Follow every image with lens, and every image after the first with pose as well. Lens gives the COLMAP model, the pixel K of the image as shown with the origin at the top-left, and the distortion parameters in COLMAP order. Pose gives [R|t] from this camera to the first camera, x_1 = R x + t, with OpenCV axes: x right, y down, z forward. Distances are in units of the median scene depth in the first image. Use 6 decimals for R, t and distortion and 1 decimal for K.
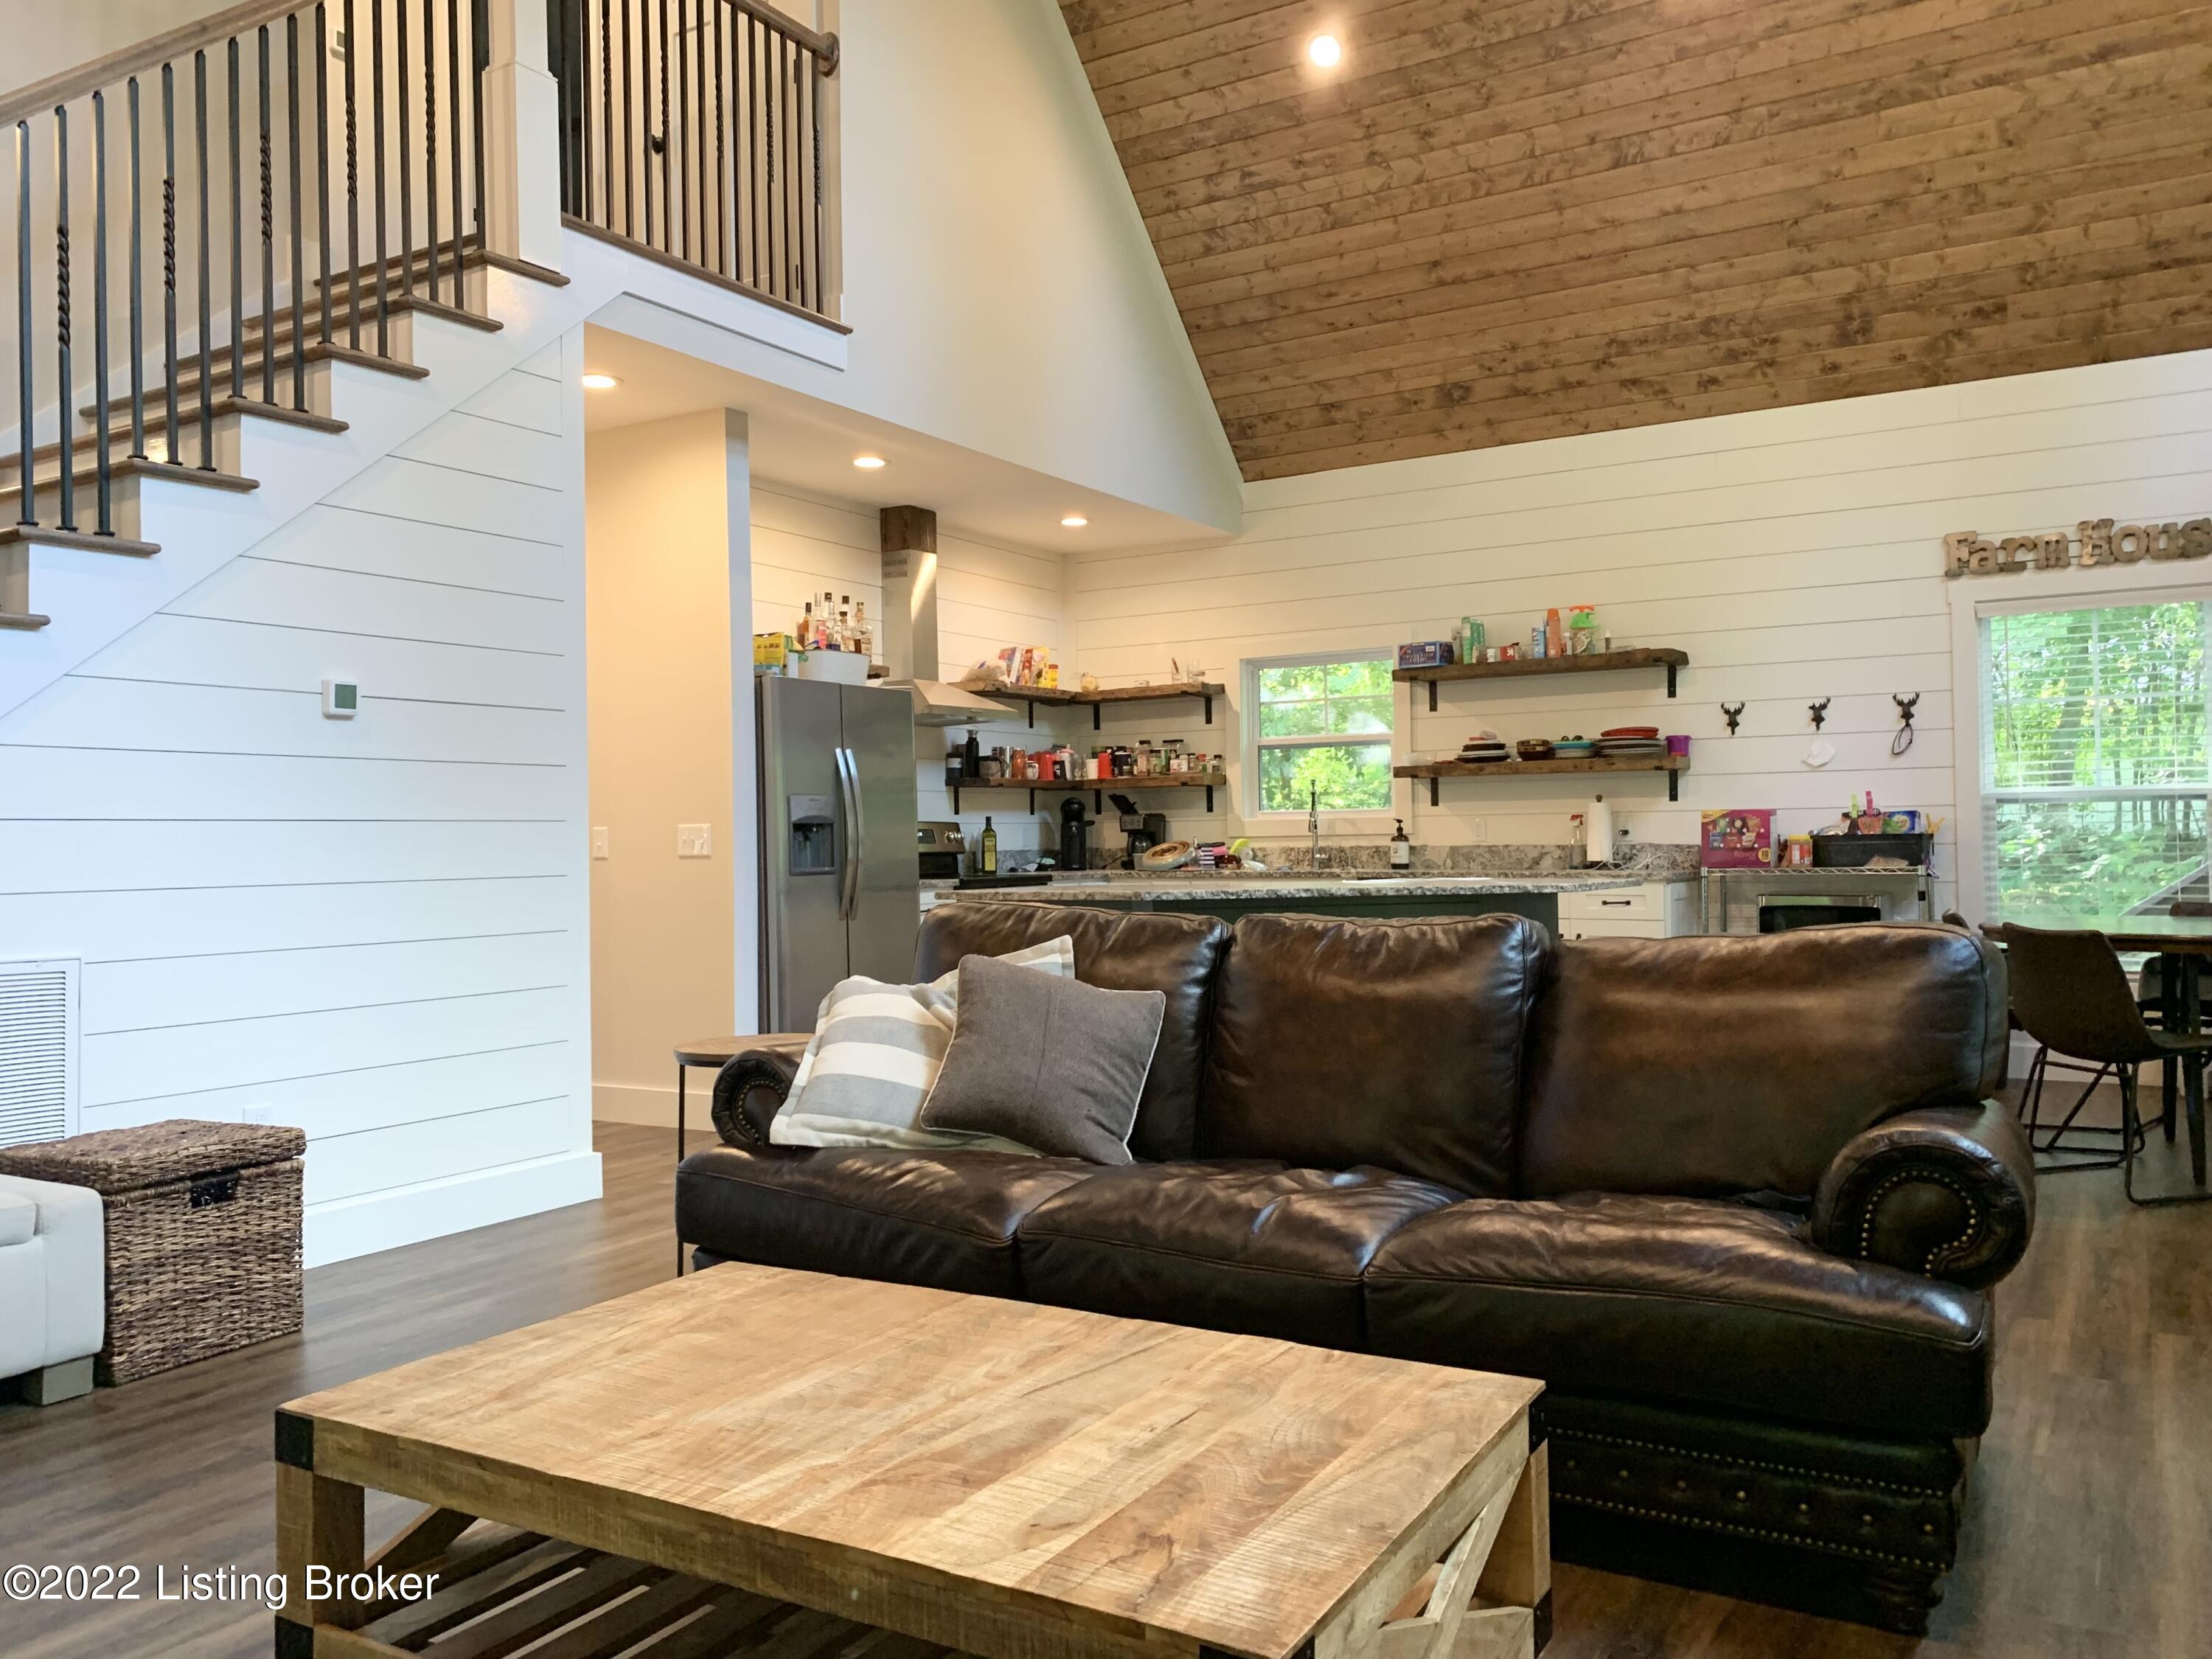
lens RADIAL K [[1704.8, 0, 1109.2], [0, 1704.8, 815.5], [0, 0, 1]] dist [0.036596, -0.030499]
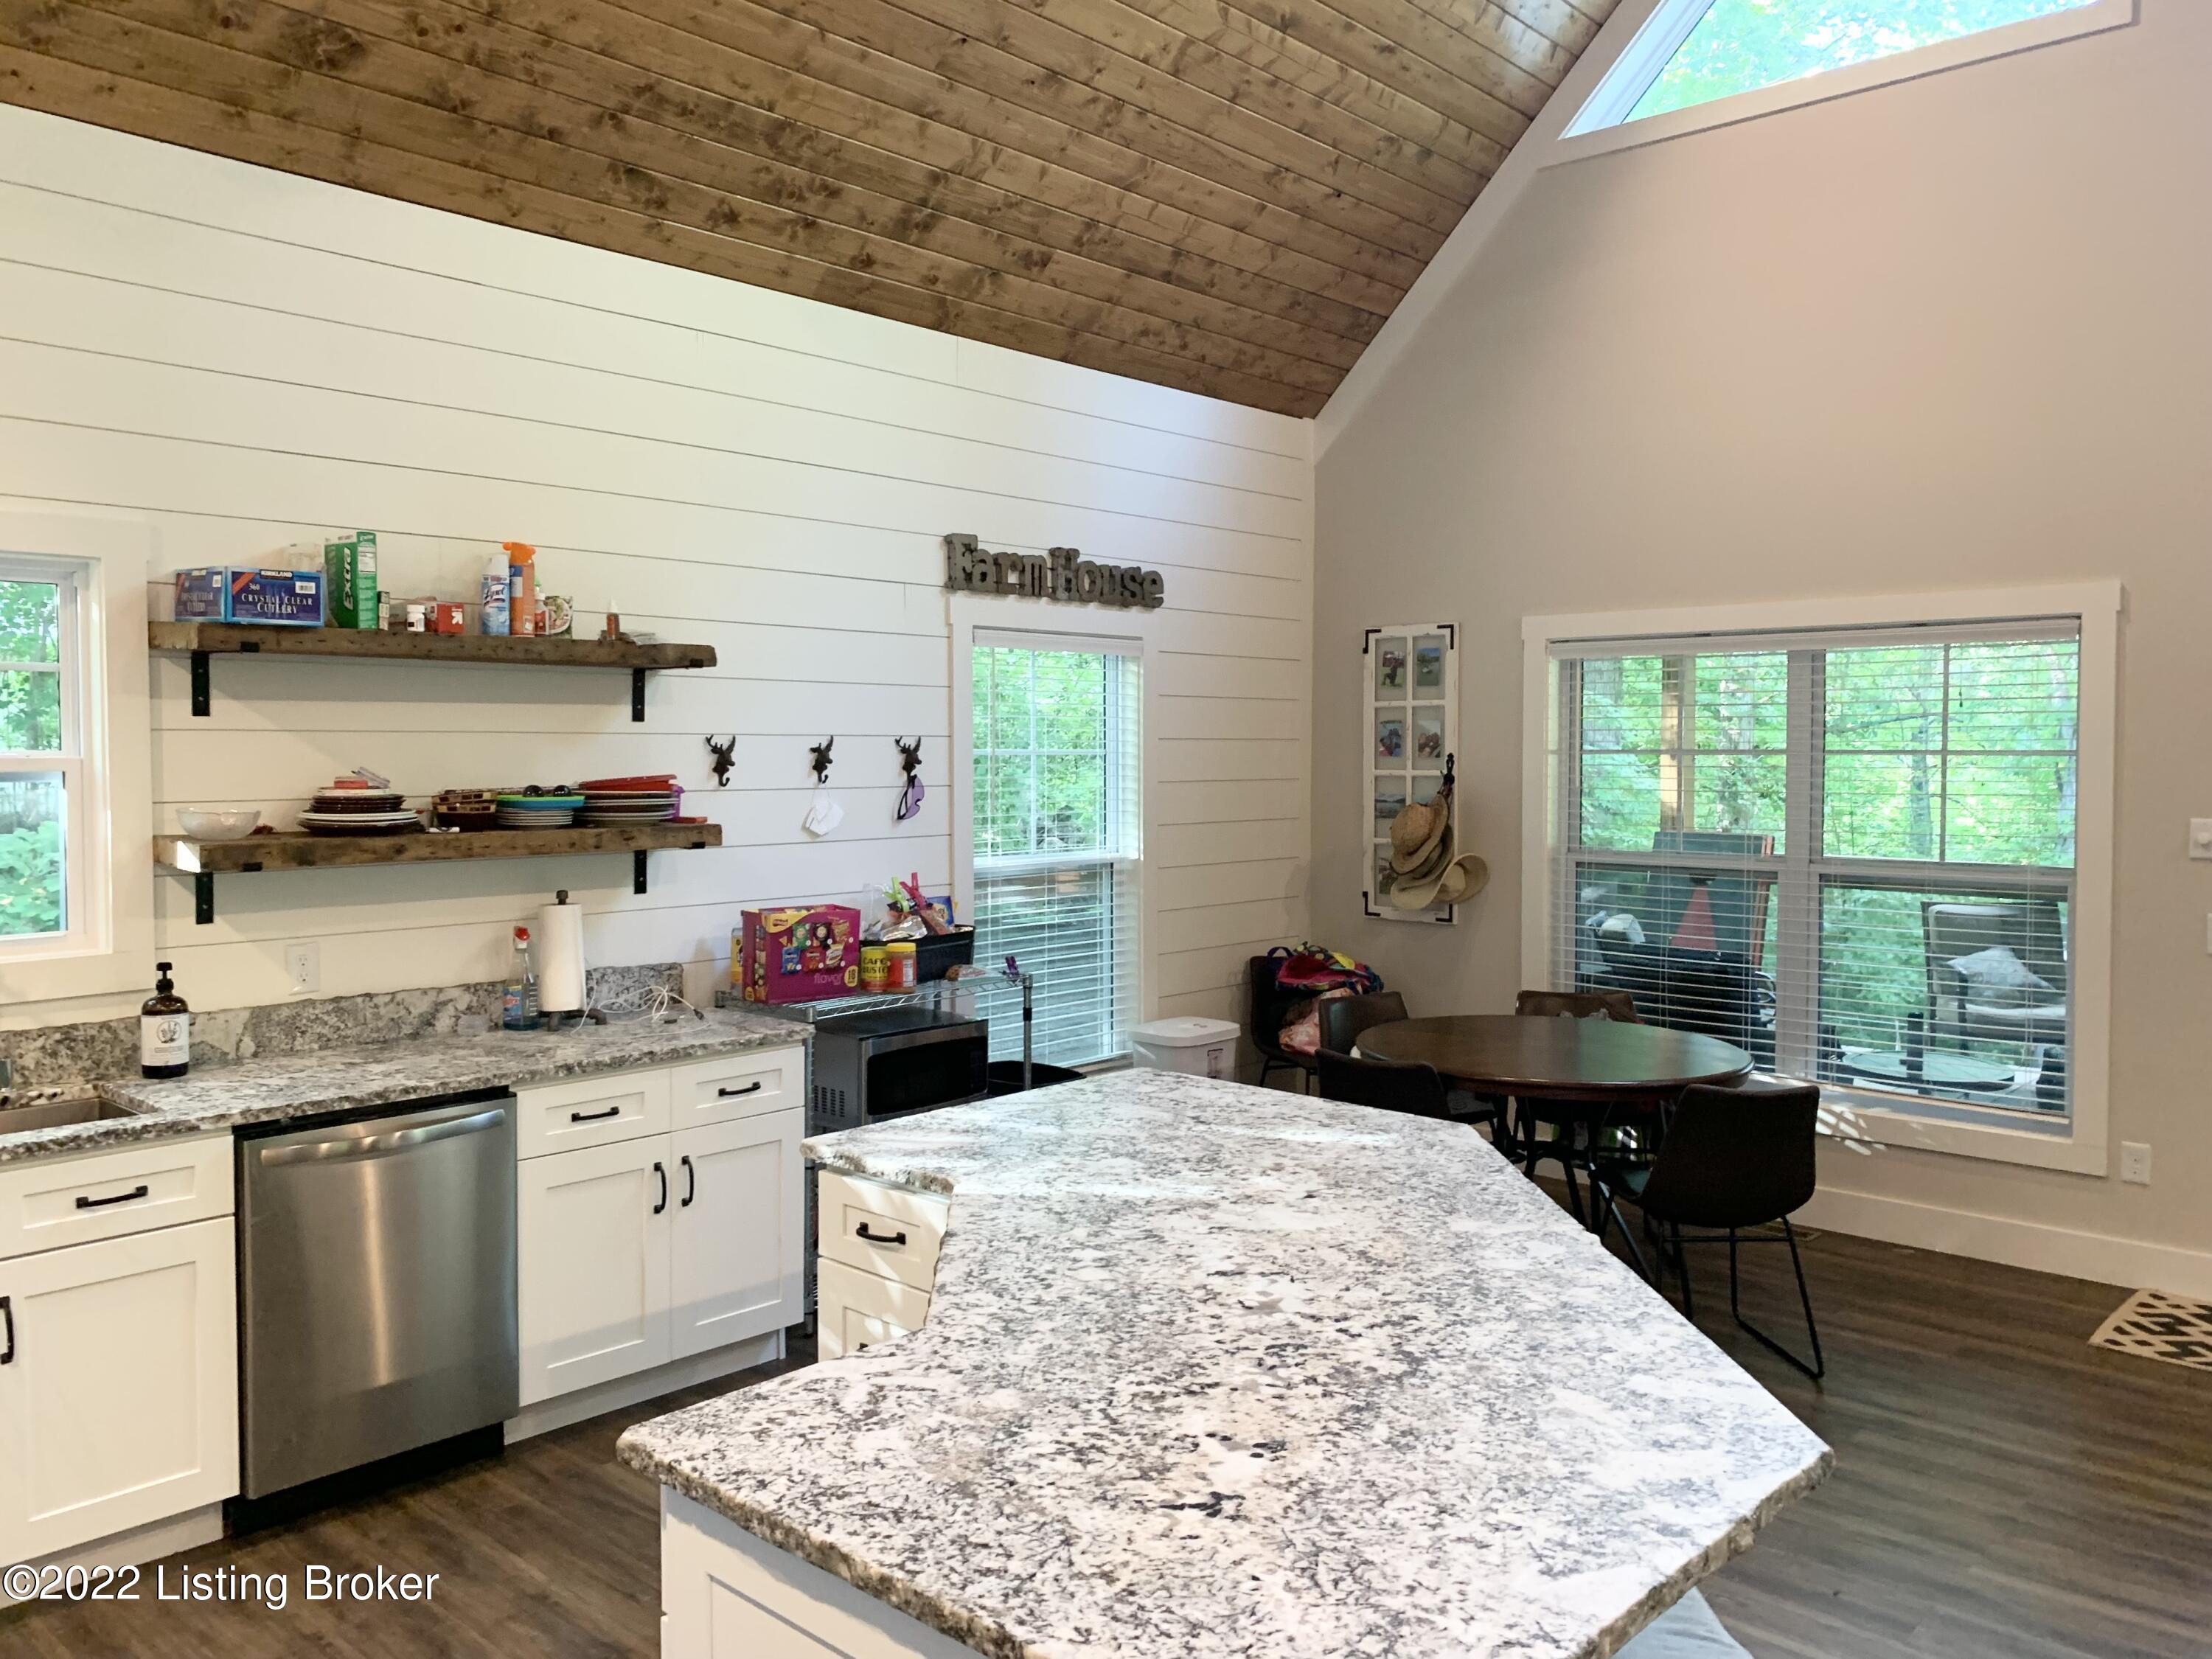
lens RADIAL K [[1704.8, 0, 1069.8], [0, 1704.8, 799.1], [0, 0, 1]] dist [0.036596, -0.030499]
pose [[0.209246, -0.013866, 0.977765, -0.211475], [-0.014893, 0.999738, 0.017365, -0.050889], [-0.977750, -0.018196, 0.208985, 0.681829]]
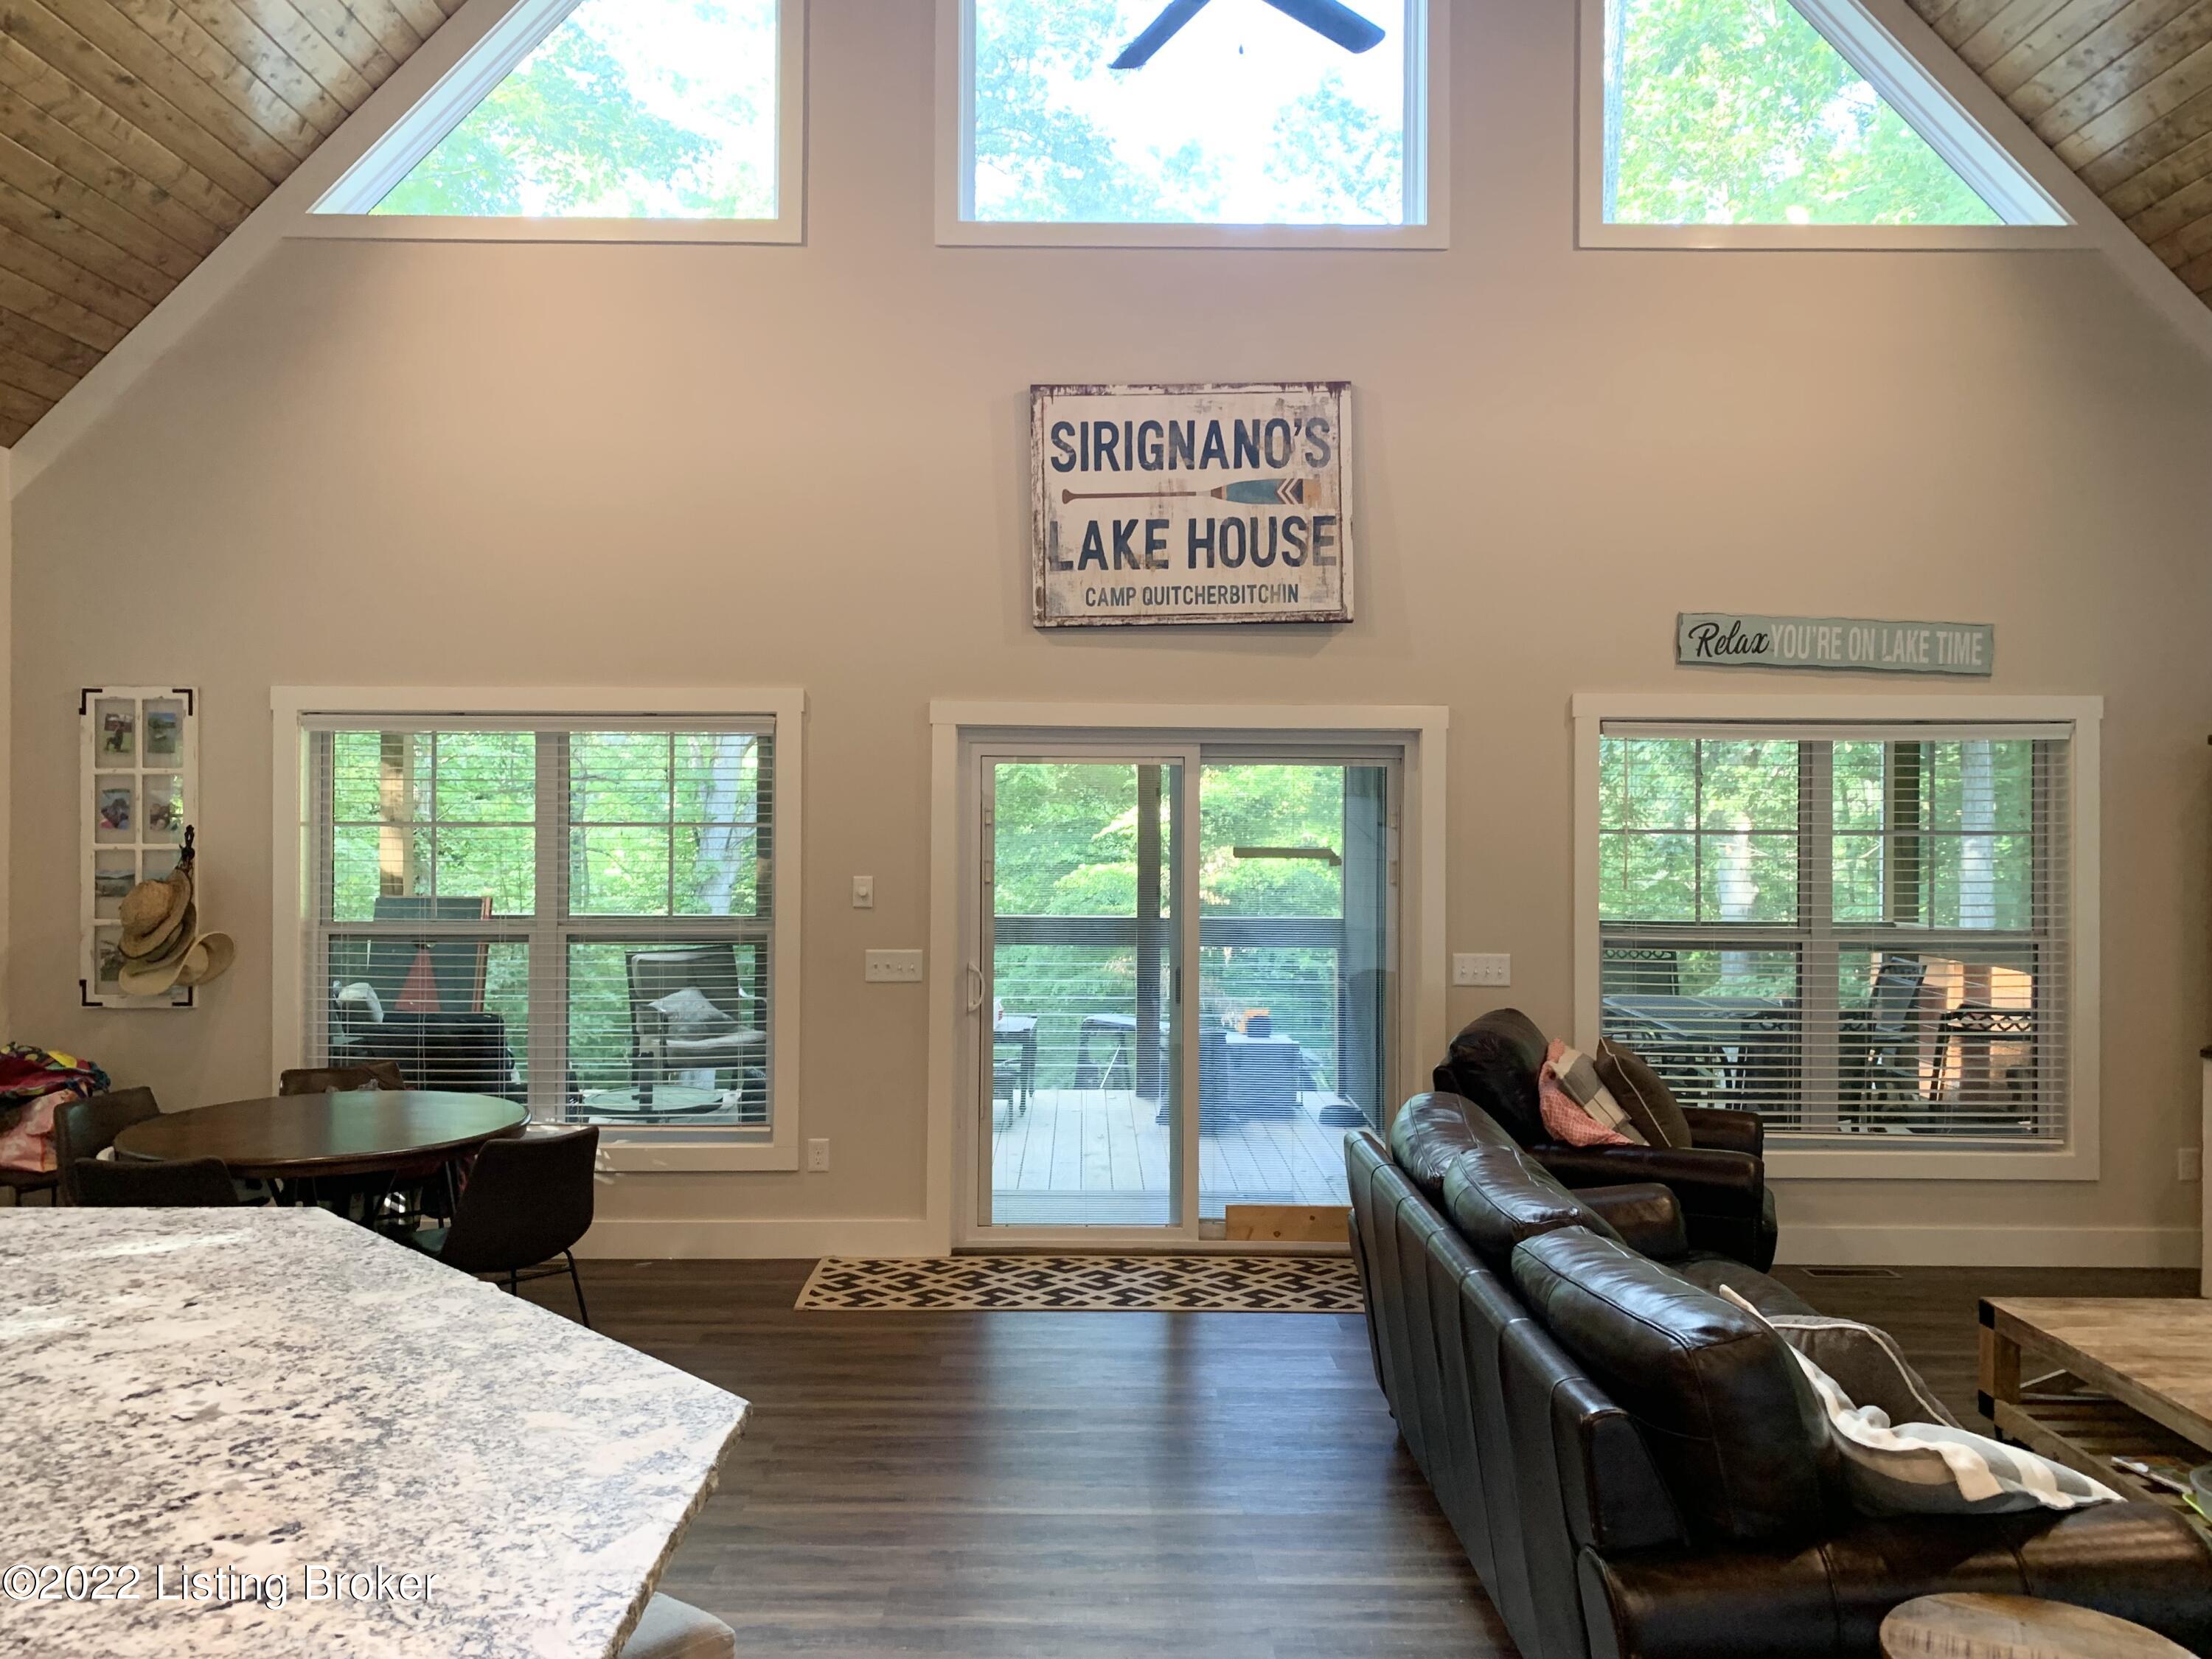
lens RADIAL K [[1704.8, 0, 1077.0], [0, 1704.8, 802.8], [0, 0, 1]] dist [0.036596, -0.030499]
pose [[-0.511248, 0.016081, 0.859283, -0.247753], [-0.003377, 0.999780, -0.020720, -0.057737], [-0.859426, -0.013495, -0.511081, 0.731684]]
